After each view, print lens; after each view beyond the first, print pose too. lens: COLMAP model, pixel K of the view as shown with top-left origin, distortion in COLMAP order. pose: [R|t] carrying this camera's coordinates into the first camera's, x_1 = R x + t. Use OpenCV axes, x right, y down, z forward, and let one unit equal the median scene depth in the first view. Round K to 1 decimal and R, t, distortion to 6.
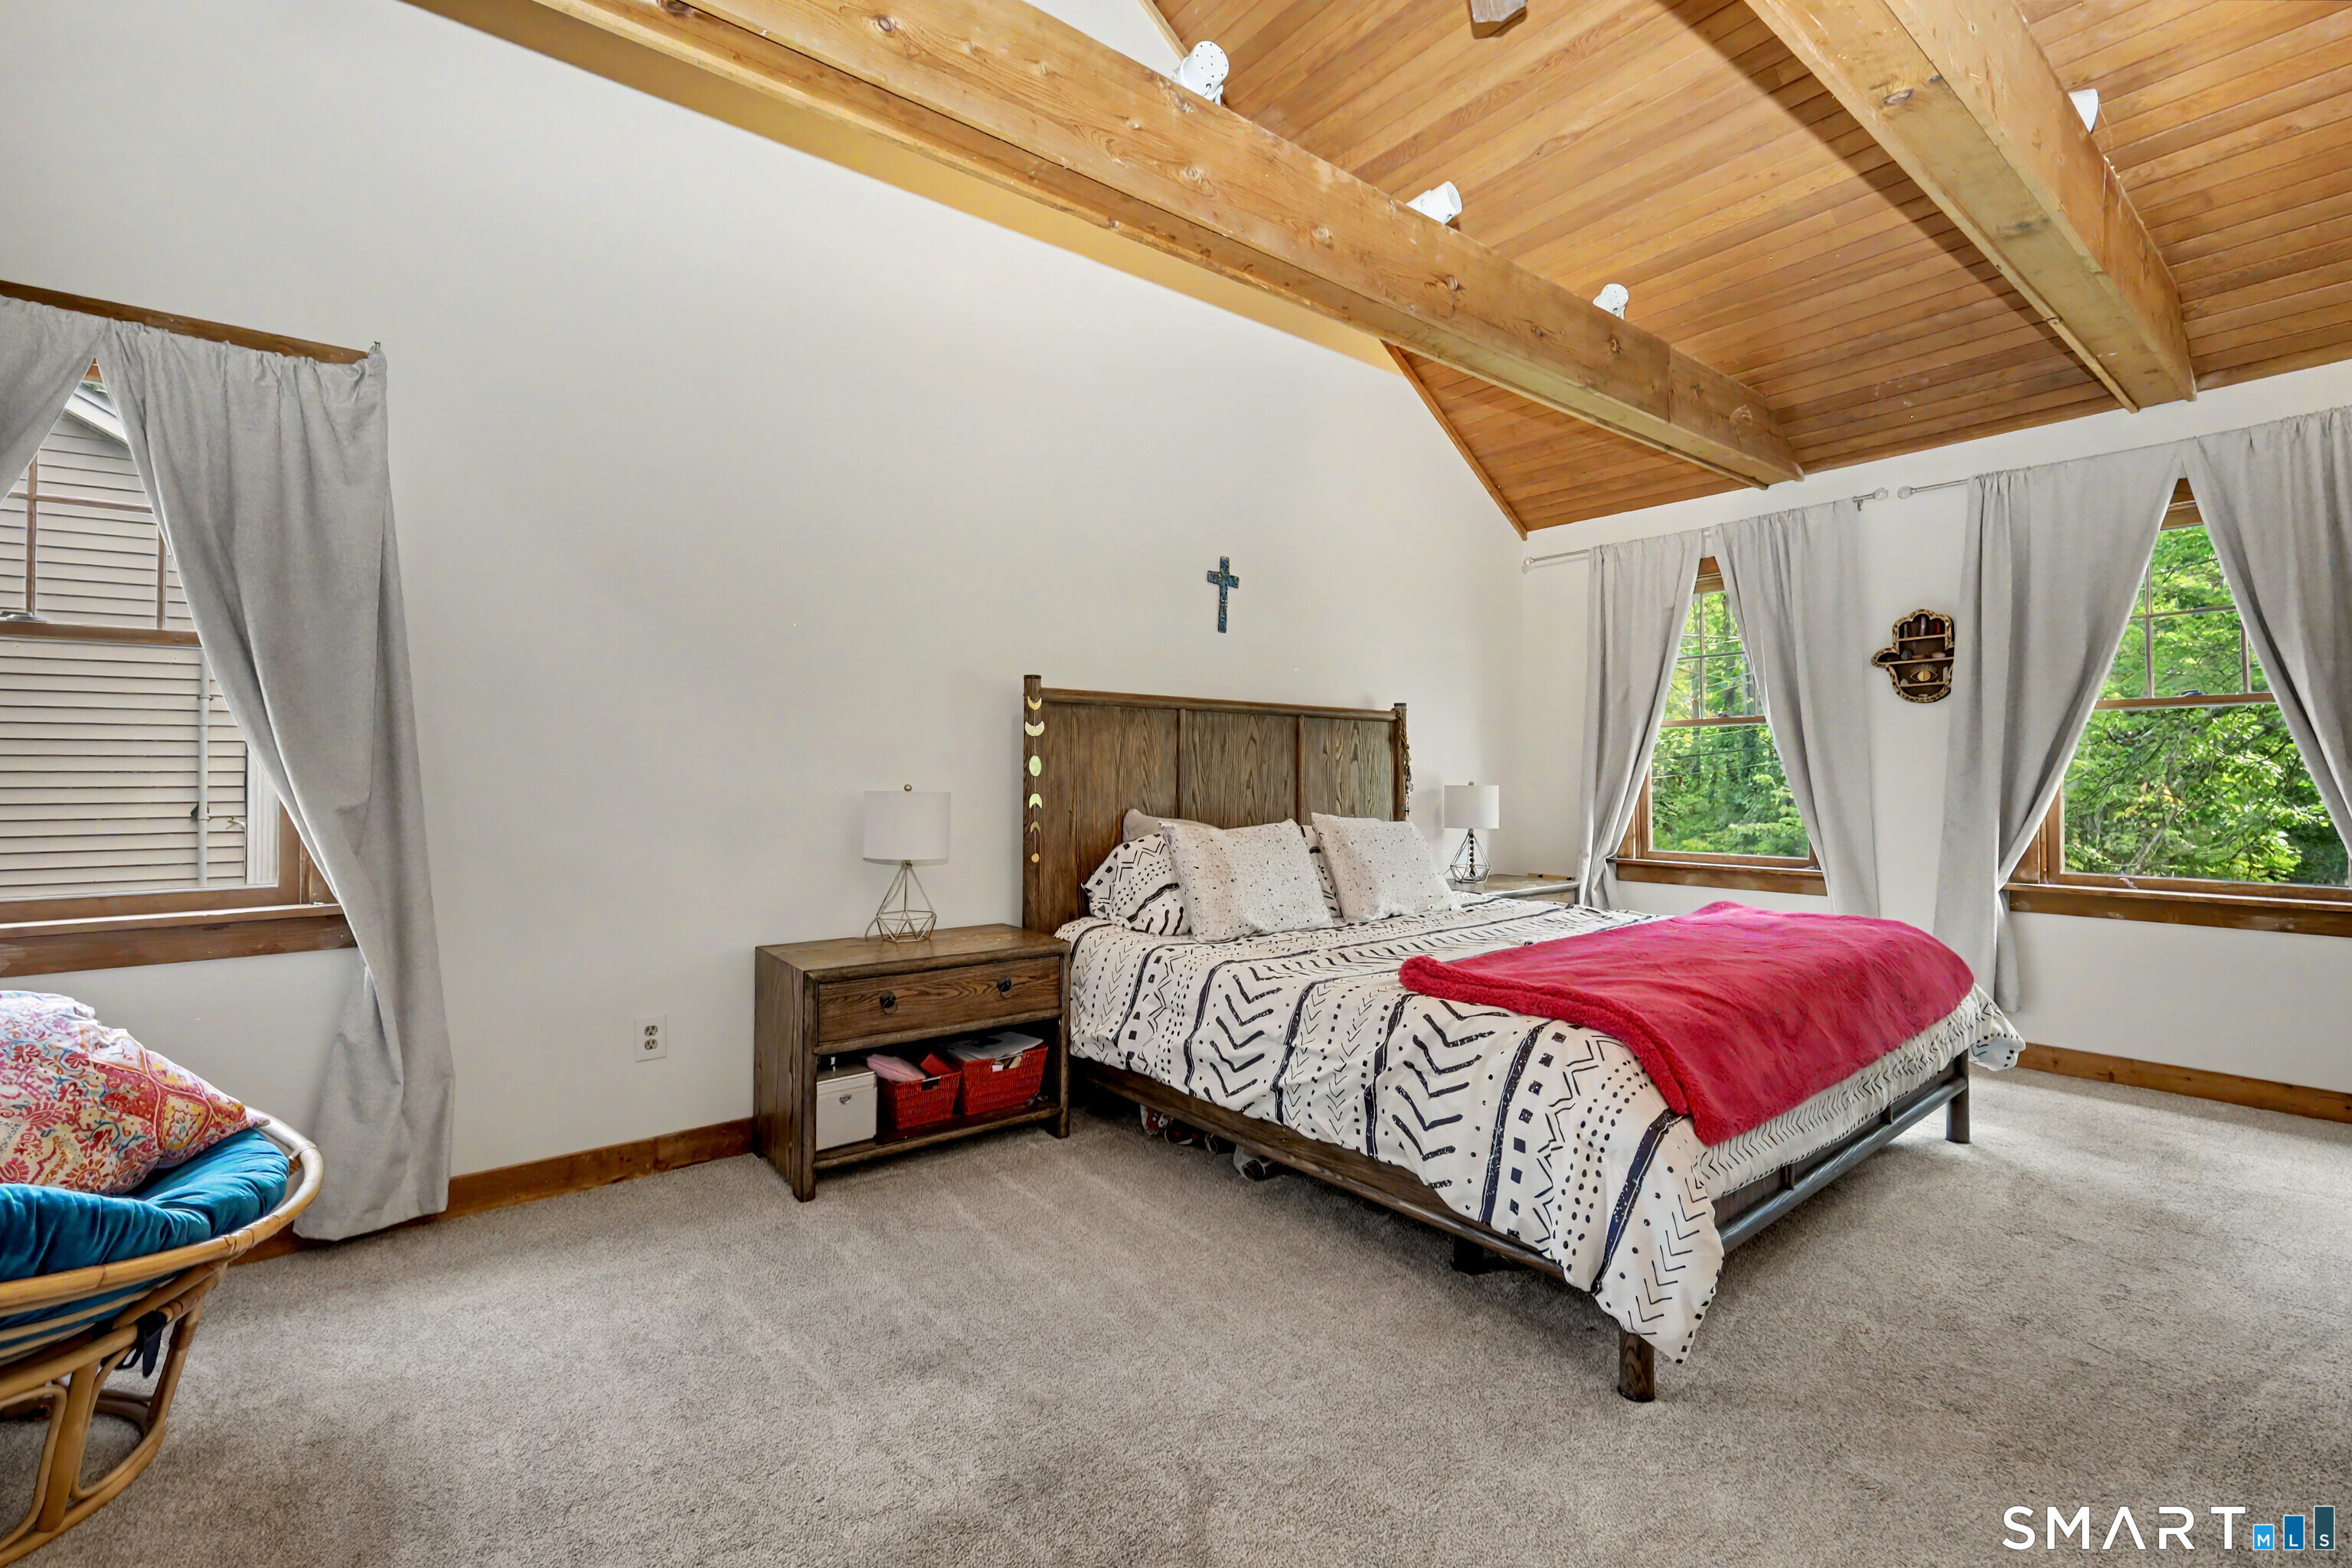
lens RADIAL K [[1028.6, 0, 1174.9], [0, 1028.6, 785.7], [0, 0, 1]] dist [0.002324, -0.000345]
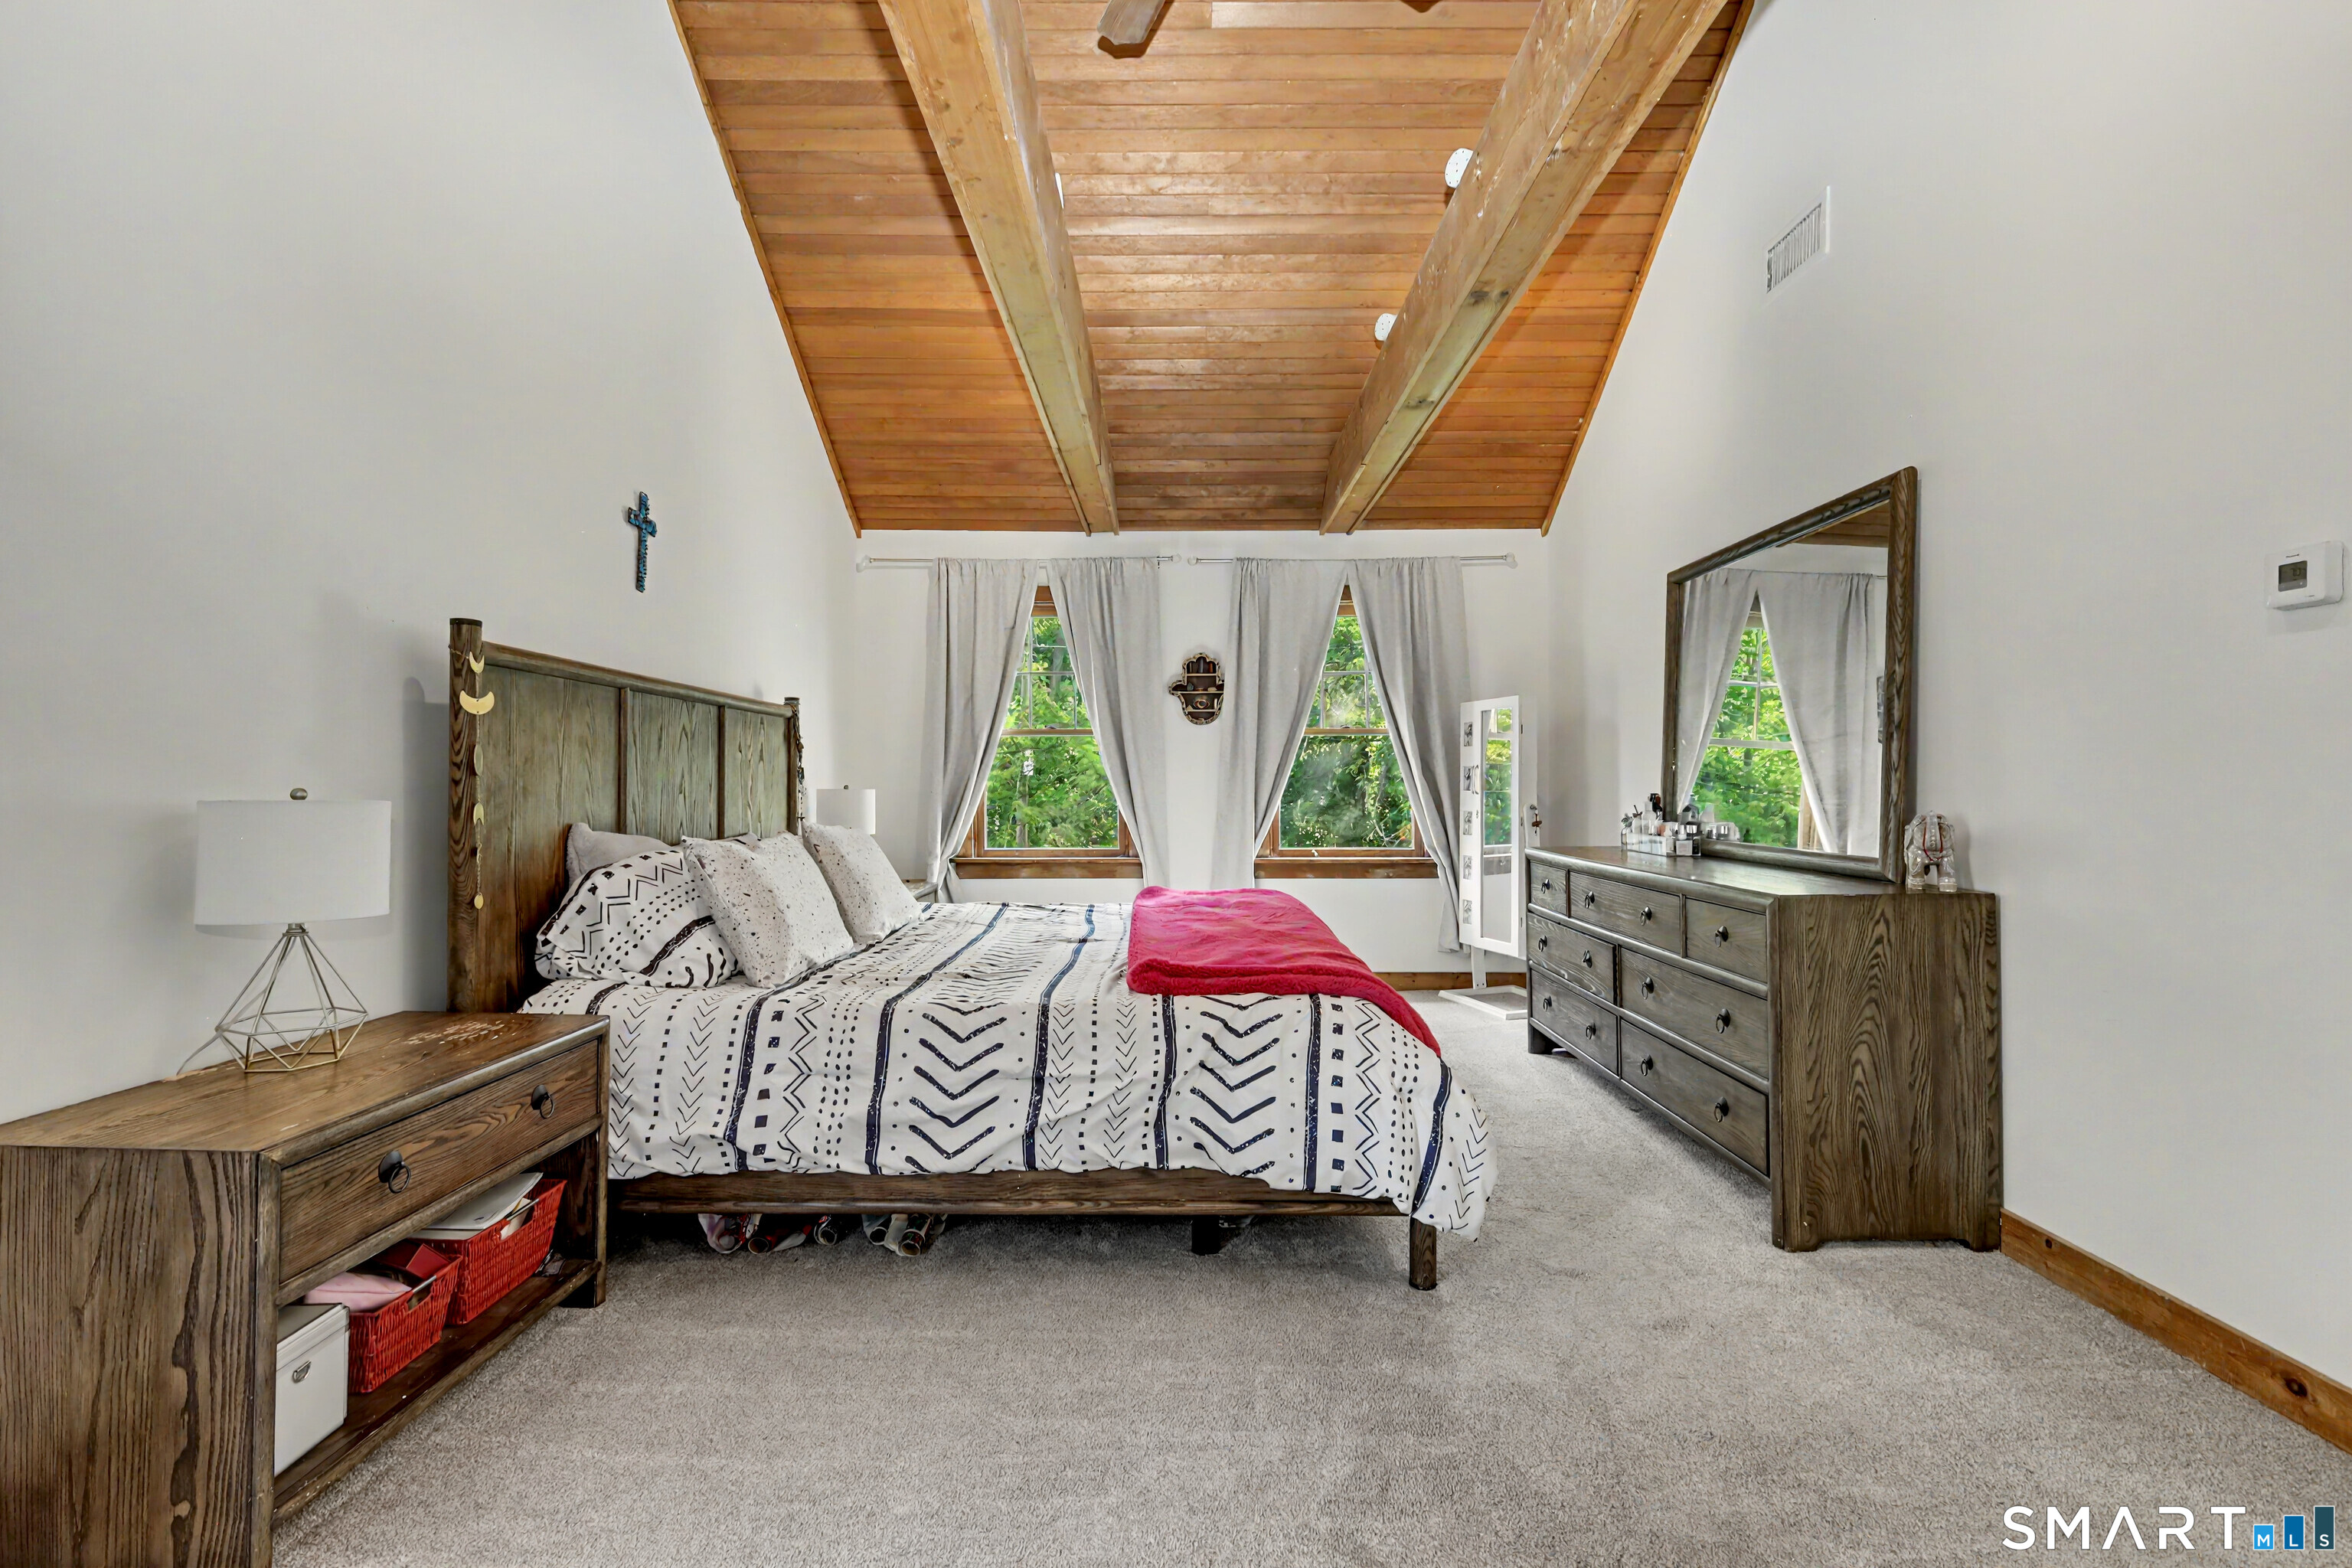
lens RADIAL K [[1023.3, 0, 1177.2], [0, 1023.3, 796.7], [0, 0, 1]] dist [0.000483, -0.000214]
pose [[0.628486, -0.008806, 0.777771, -0.424050], [0.004482, 0.999960, 0.007700, 0.001311], [-0.777808, -0.001353, 0.628501, 0.292737]]
